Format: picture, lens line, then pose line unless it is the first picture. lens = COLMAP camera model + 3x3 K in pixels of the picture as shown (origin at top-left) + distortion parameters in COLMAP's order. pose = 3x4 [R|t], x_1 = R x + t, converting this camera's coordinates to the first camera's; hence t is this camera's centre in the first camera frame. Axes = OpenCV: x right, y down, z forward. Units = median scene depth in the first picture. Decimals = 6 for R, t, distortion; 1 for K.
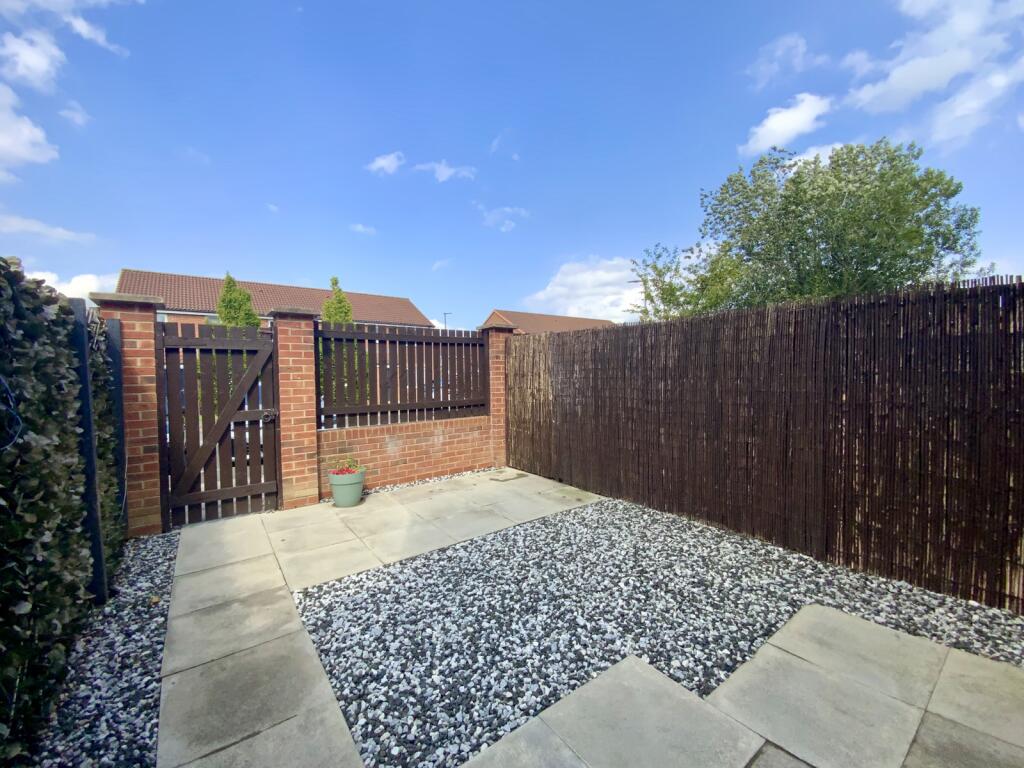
lens RADIAL K [[412.5, 0, 512.0], [0, 412.5, 384.0], [0, 0, 1]] dist [0.021884, -0.018267]
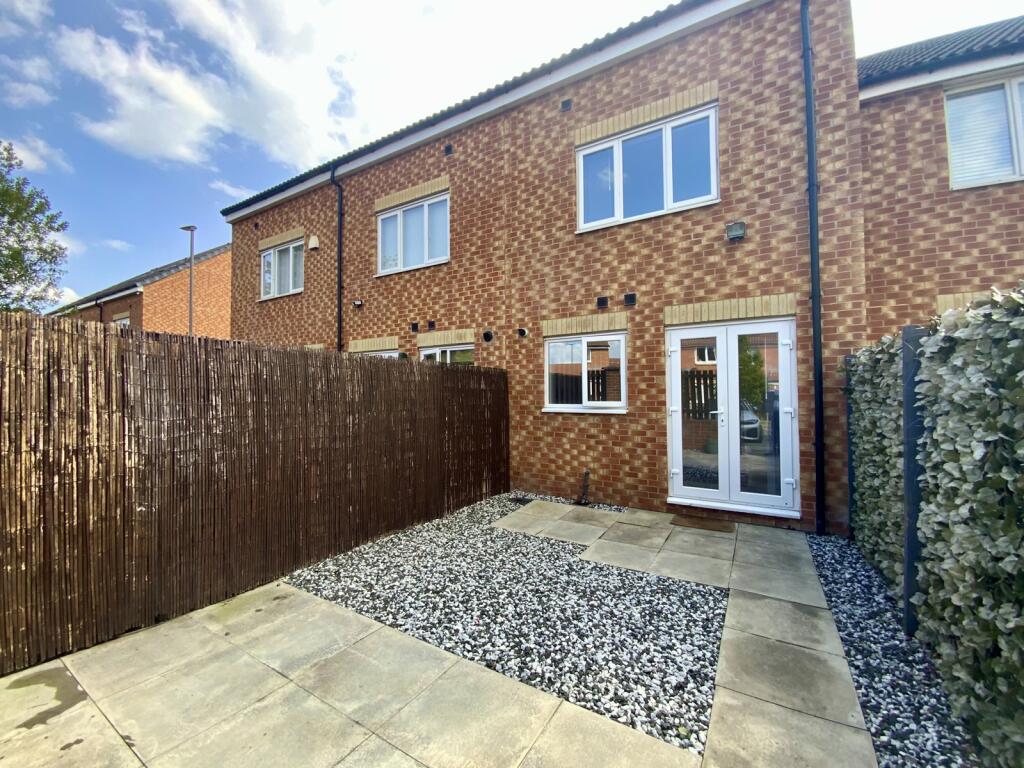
lens RADIAL K [[412.5, 0, 512.0], [0, 412.5, 384.0], [0, 0, 1]] dist [0.021884, -0.018267]
pose [[-0.374662, 0.044065, 0.926114, -0.770664], [0.033240, 0.998866, -0.034079, -0.038927], [-0.926566, 0.018016, -0.375702, 1.115182]]
